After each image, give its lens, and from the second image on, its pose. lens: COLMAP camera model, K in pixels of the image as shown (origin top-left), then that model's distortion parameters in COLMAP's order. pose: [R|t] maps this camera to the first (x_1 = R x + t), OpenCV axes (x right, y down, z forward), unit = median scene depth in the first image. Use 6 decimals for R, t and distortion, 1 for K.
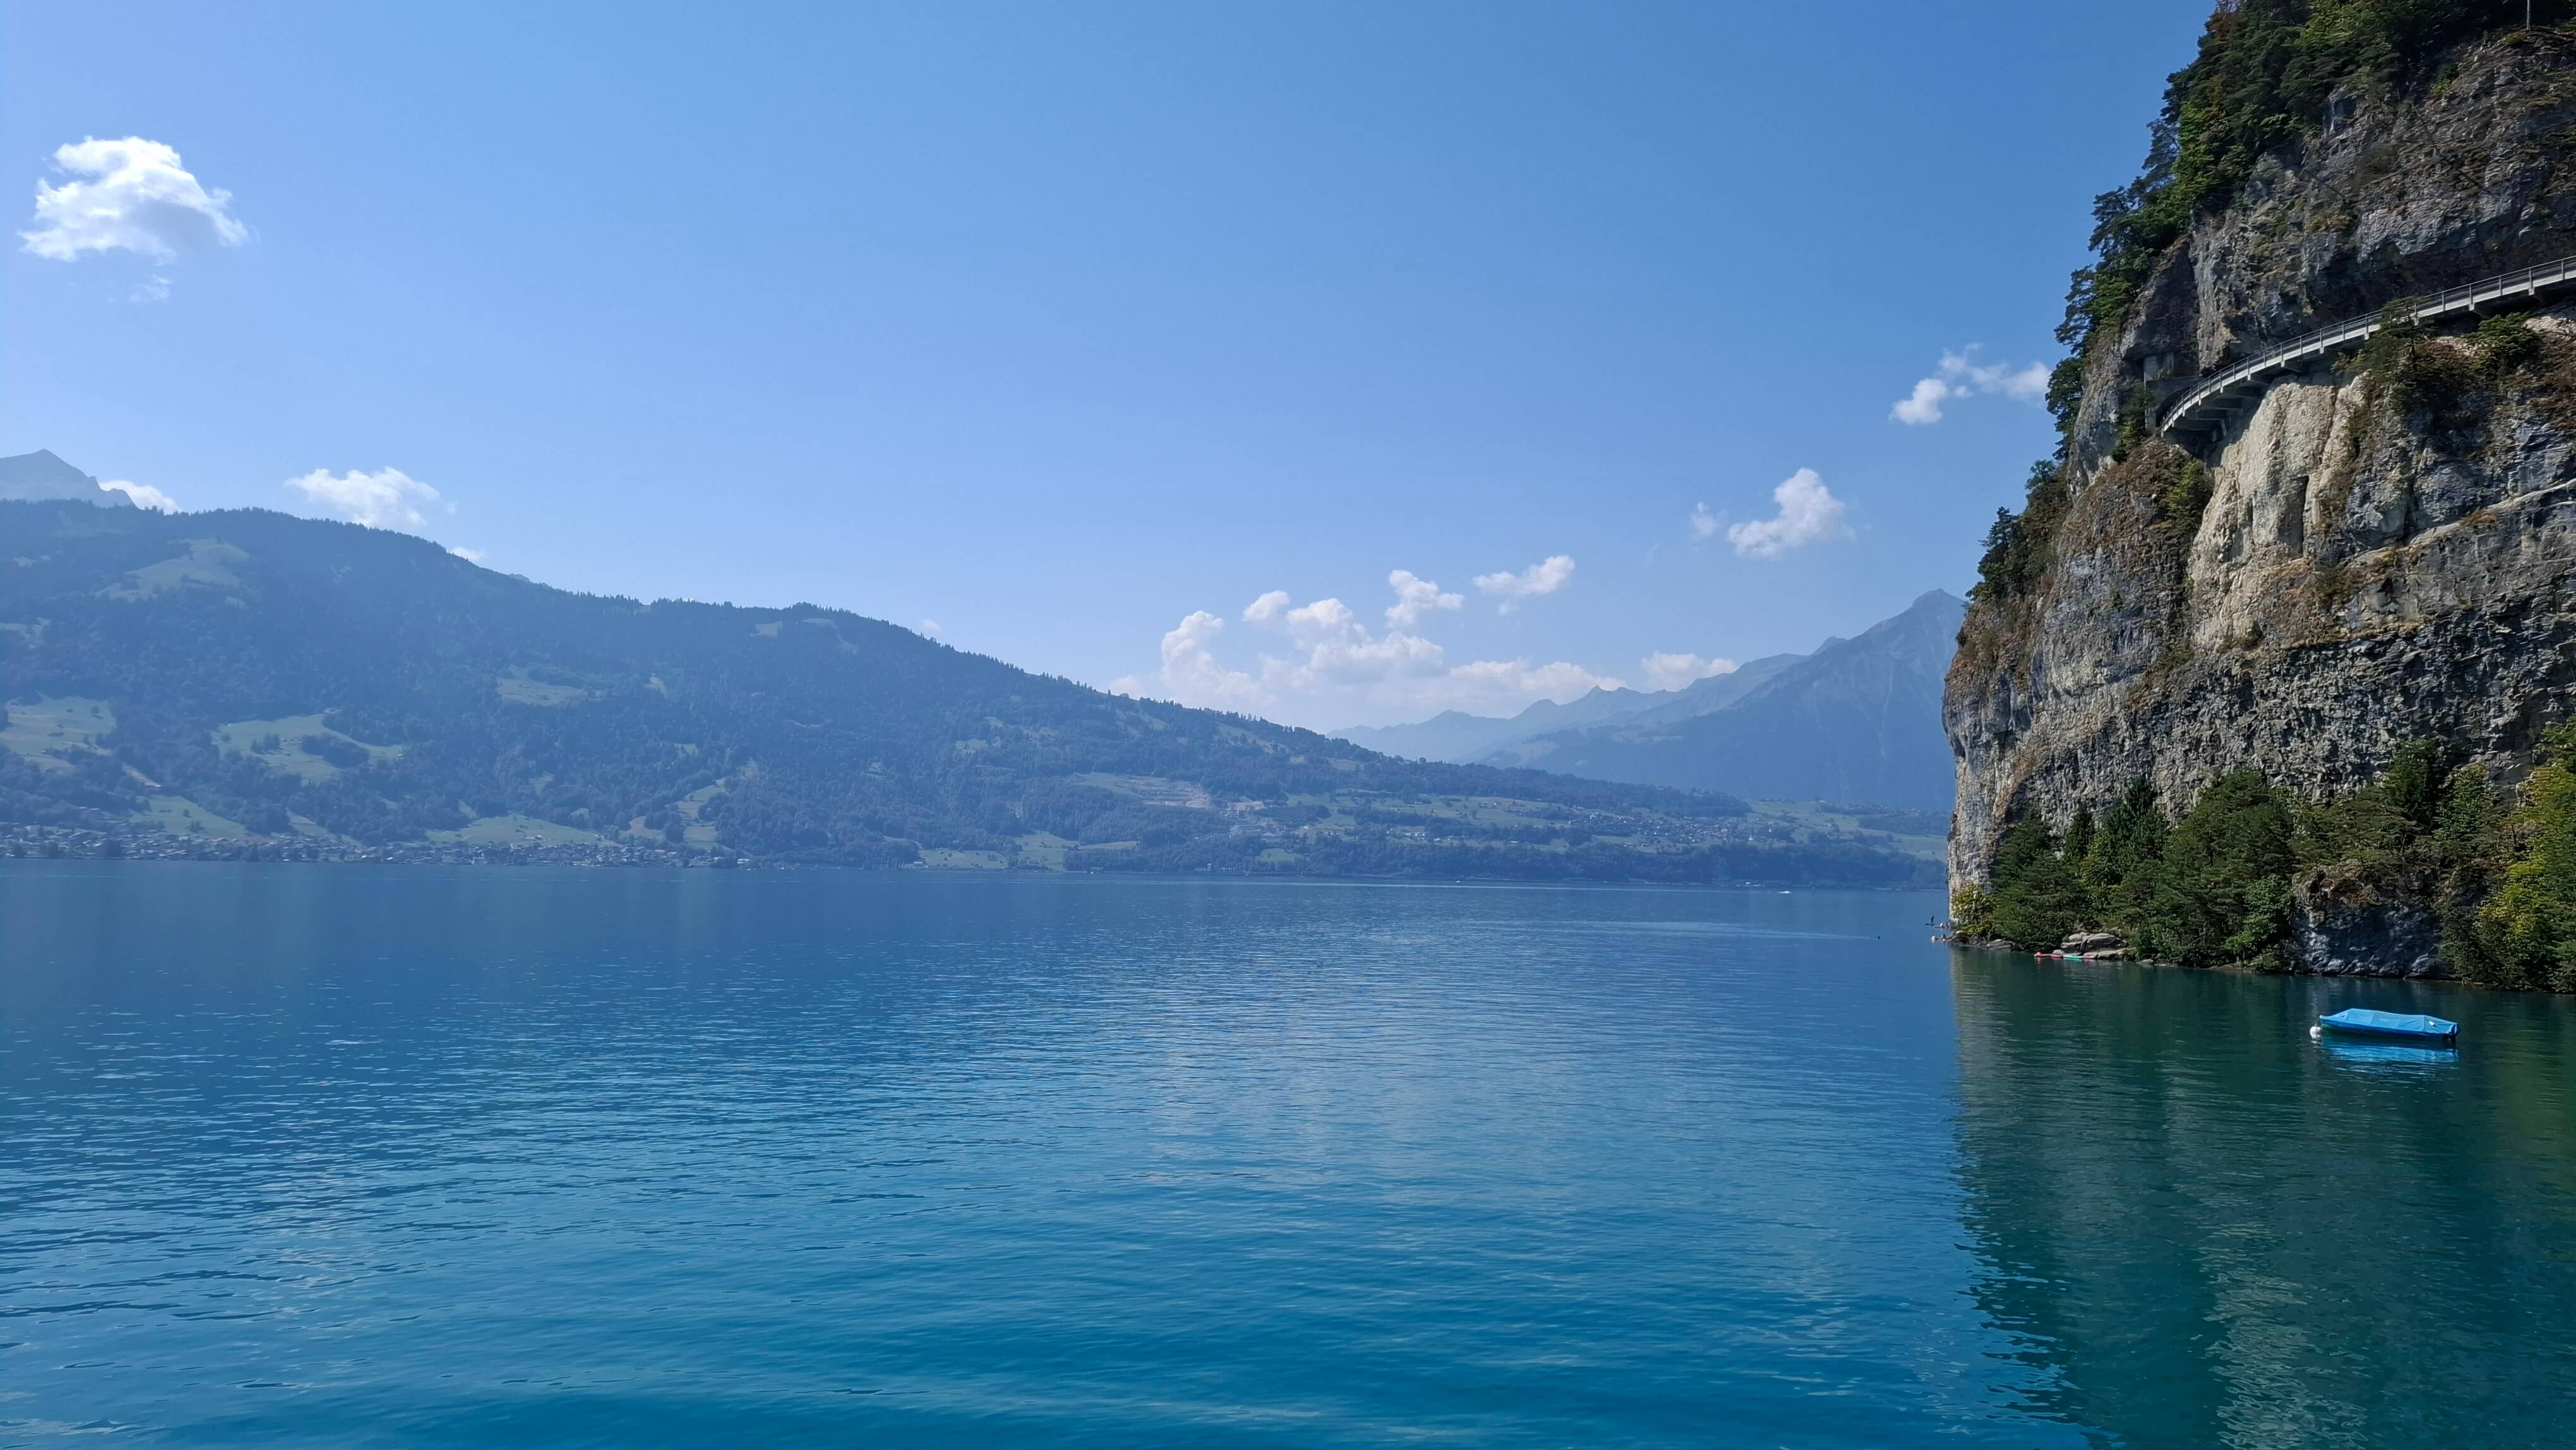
lens RADIAL K [[1811.8, 0, 1281.3], [0, 1811.8, 796.3], [0, 0, 1]] dist [0.033770, -0.023316]
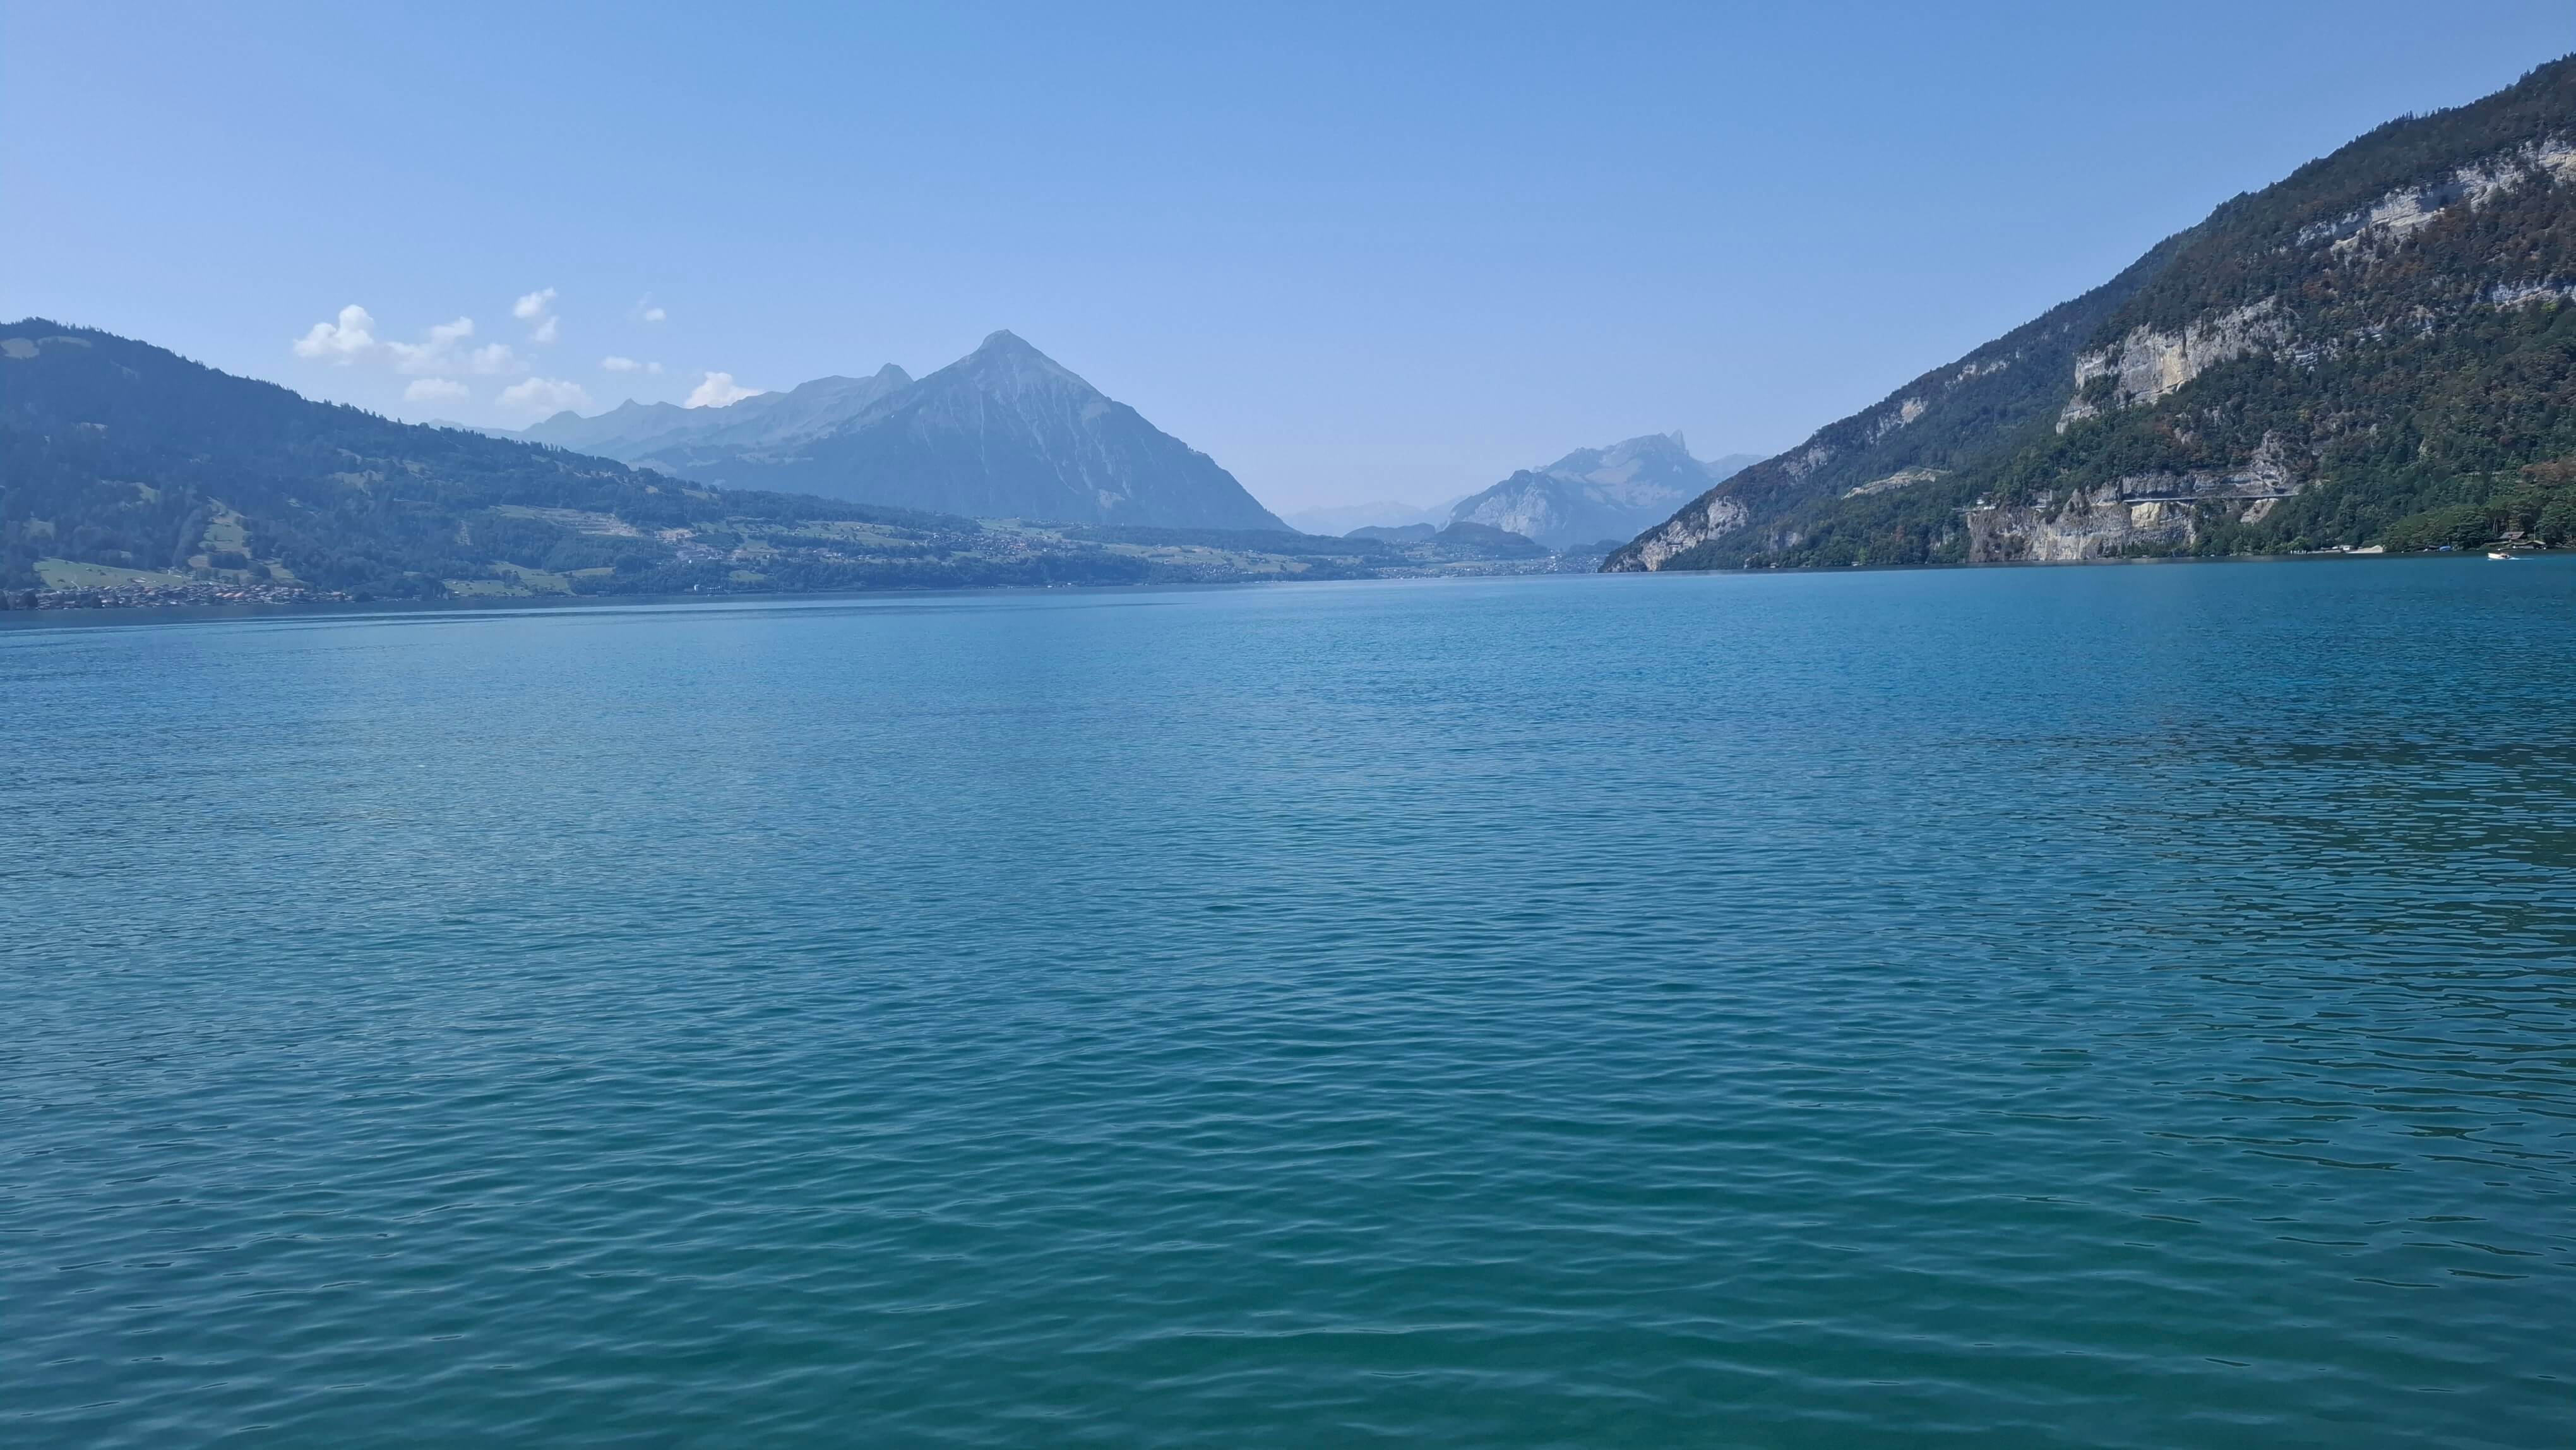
lens RADIAL K [[1828.2, 0, 1288.0], [0, 1828.2, 725.0], [0, 0, 1]] dist [0.126811, -0.119400]
pose [[0.823097, -0.084090, 0.561640, -0.355175], [0.016055, 0.992027, 0.125000, -0.014517], [-0.567673, -0.093870, 0.817885, -0.185546]]
